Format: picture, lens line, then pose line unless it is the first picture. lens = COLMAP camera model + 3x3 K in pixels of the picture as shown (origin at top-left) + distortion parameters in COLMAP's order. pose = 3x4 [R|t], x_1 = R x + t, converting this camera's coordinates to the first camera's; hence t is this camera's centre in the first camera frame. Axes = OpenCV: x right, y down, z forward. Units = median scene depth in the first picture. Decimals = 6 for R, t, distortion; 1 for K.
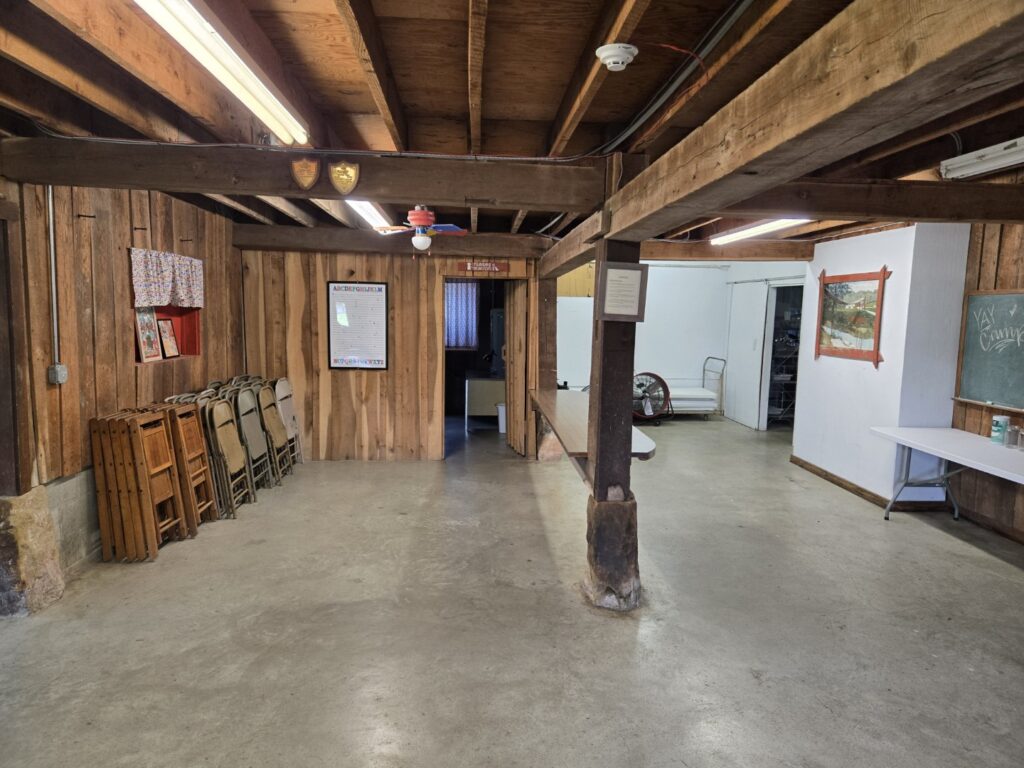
lens RADIAL K [[664.8, 0, 512.0], [0, 664.8, 384.0], [0, 0, 1]] dist [0.084284, -0.063611]
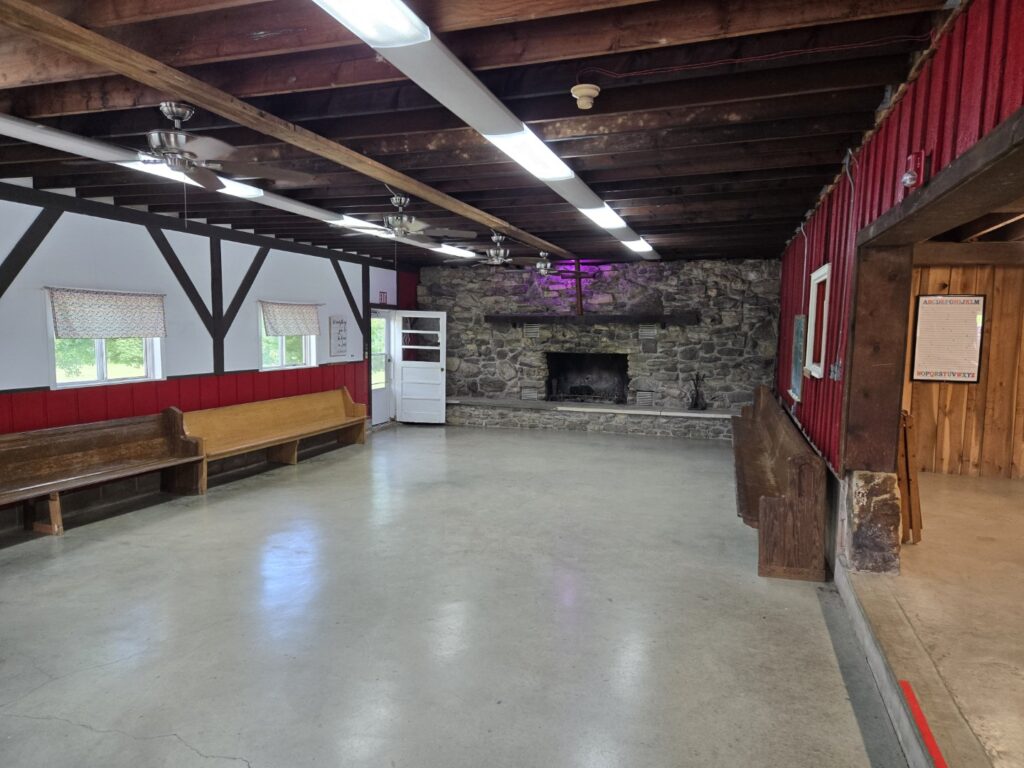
lens RADIAL K [[664.8, 0, 512.0], [0, 664.8, 384.0], [0, 0, 1]] dist [0.084284, -0.063611]
pose [[0.931439, 0.026549, -0.362929, -0.461725], [-0.038051, 0.998973, -0.024581, 0.030755], [0.361904, 0.036706, 0.931493, -0.183657]]
